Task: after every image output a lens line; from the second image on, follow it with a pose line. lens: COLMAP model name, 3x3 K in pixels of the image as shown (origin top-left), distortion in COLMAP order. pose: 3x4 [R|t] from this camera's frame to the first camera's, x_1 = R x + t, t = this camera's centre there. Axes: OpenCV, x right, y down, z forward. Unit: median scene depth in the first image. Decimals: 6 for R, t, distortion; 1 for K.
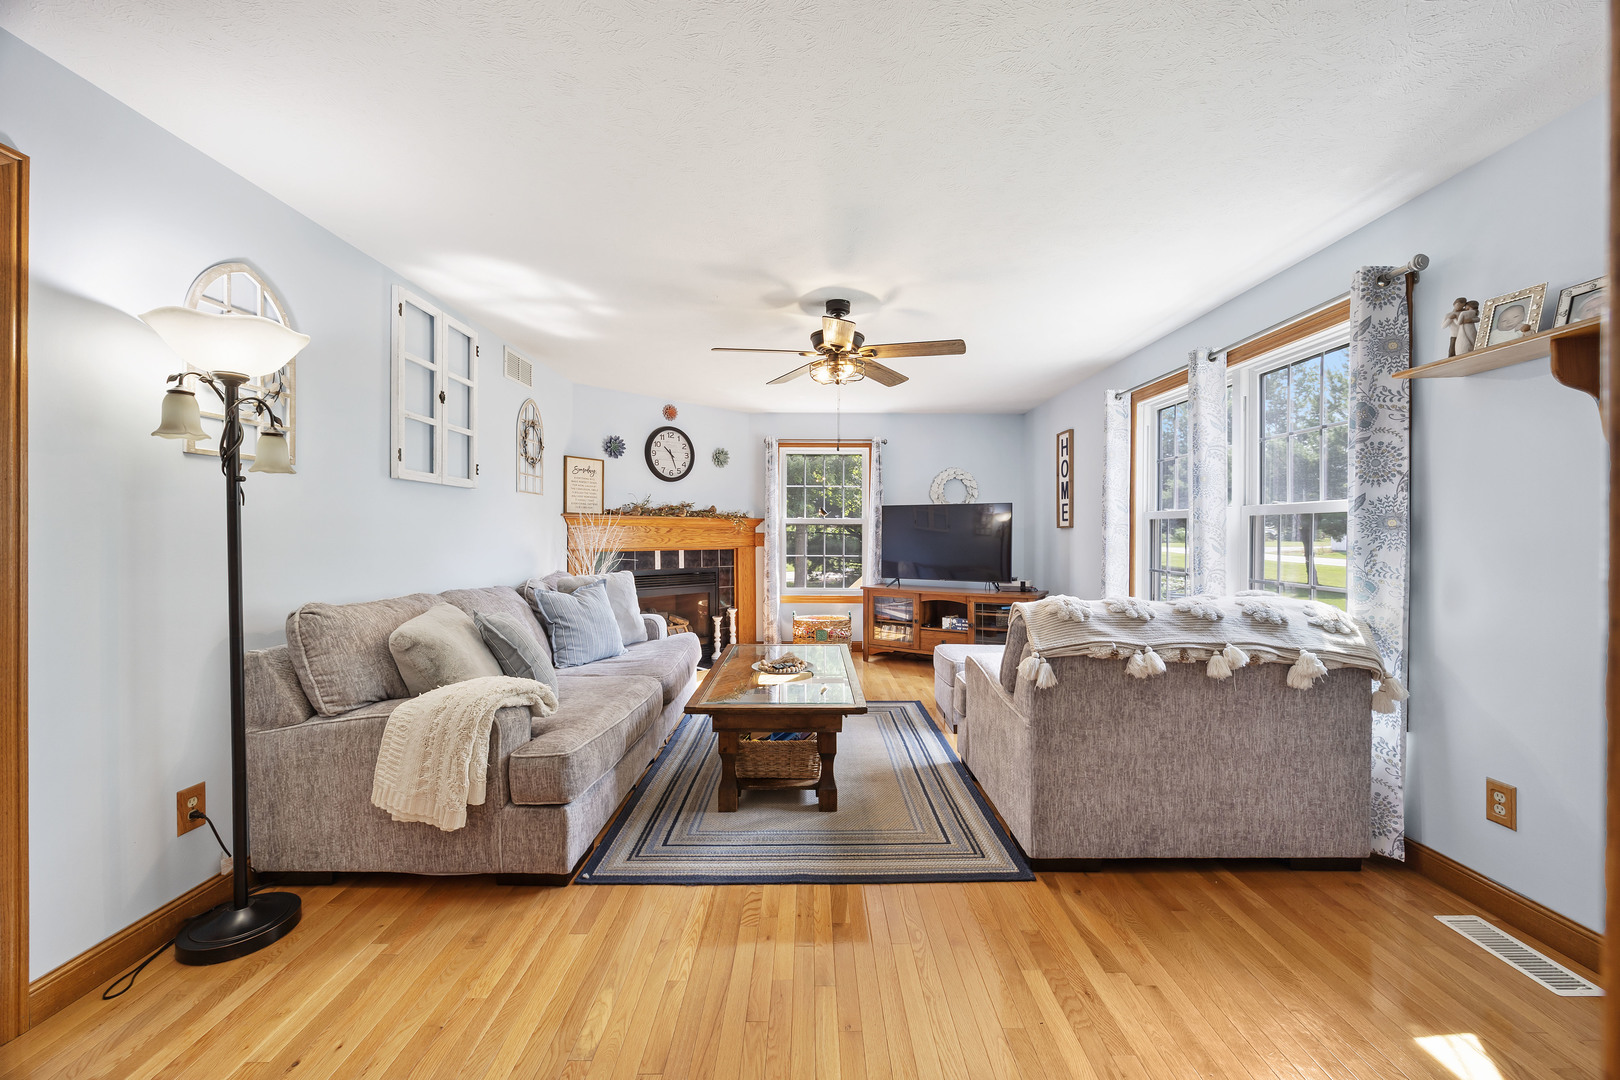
lens RADIAL K [[629.9, 0, 807.1], [0, 629.9, 538.2], [0, 0, 1]] dist [-0.005631, 0.000221]
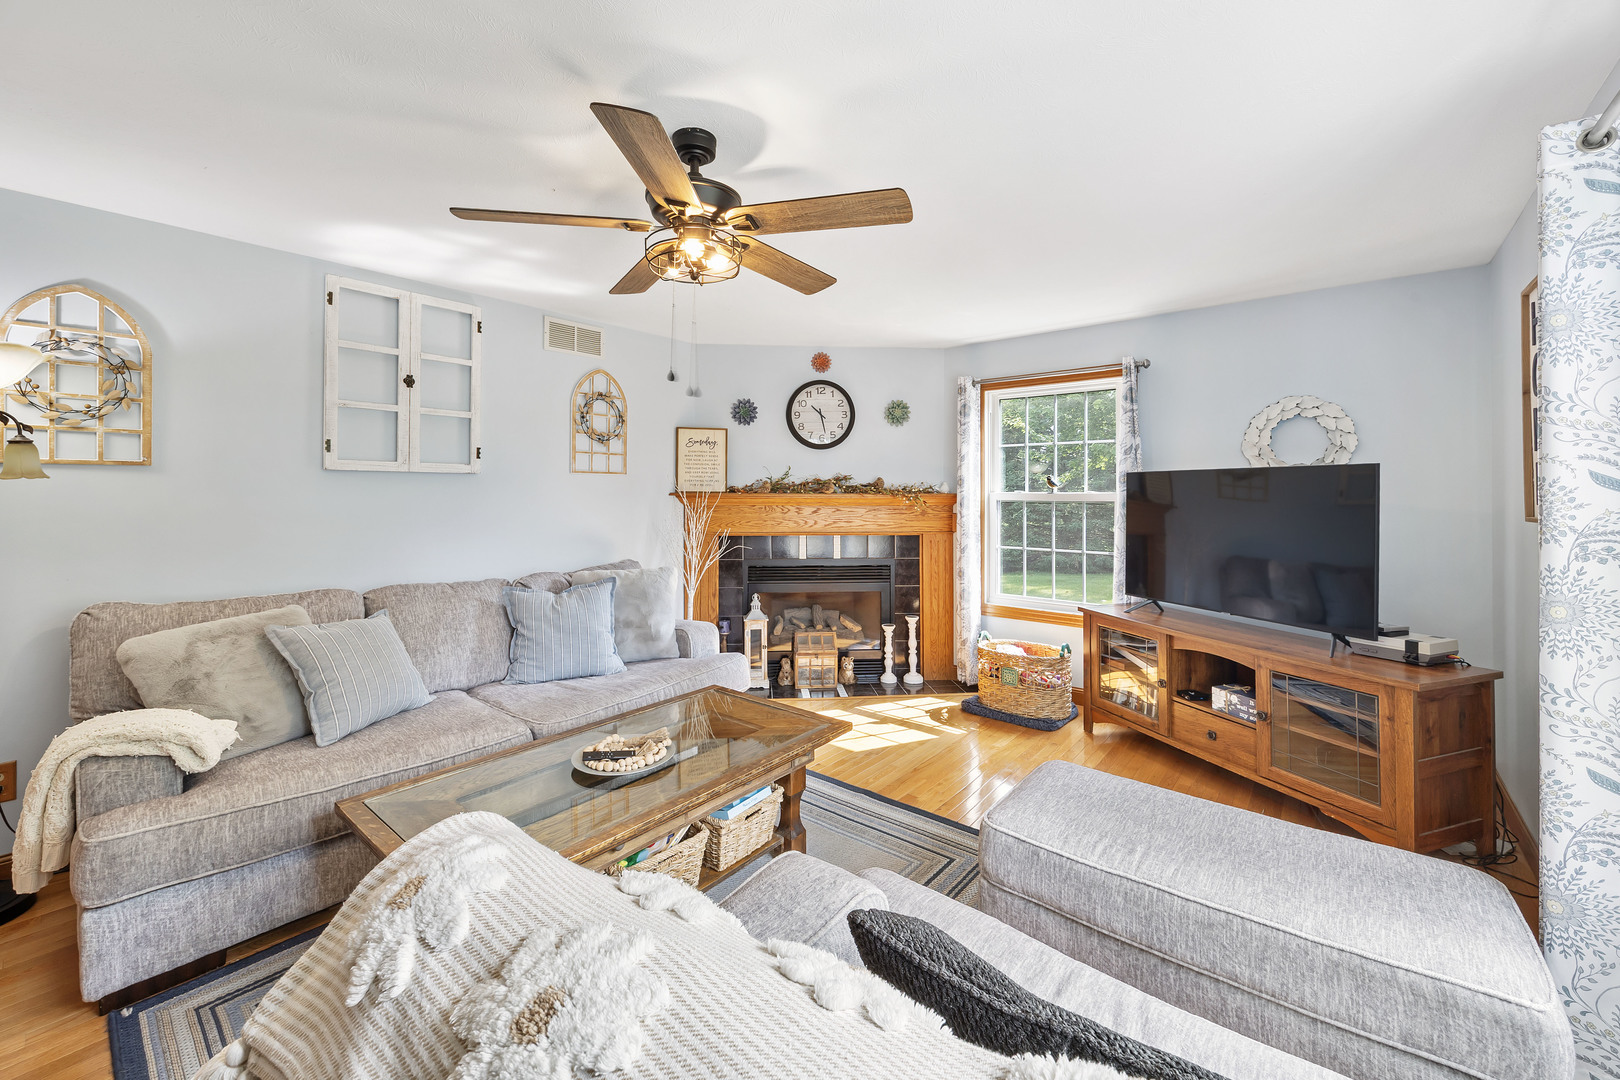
lens RADIAL K [[629.9, 0, 873.5], [0, 629.9, 483.8], [0, 0, 1]] dist [-0.005631, 0.000221]
pose [[0.765884, -0.006584, -0.642946, 0.342317], [-0.004666, 0.999864, -0.015797, -0.033148], [0.642962, 0.015099, 0.765749, 0.427425]]
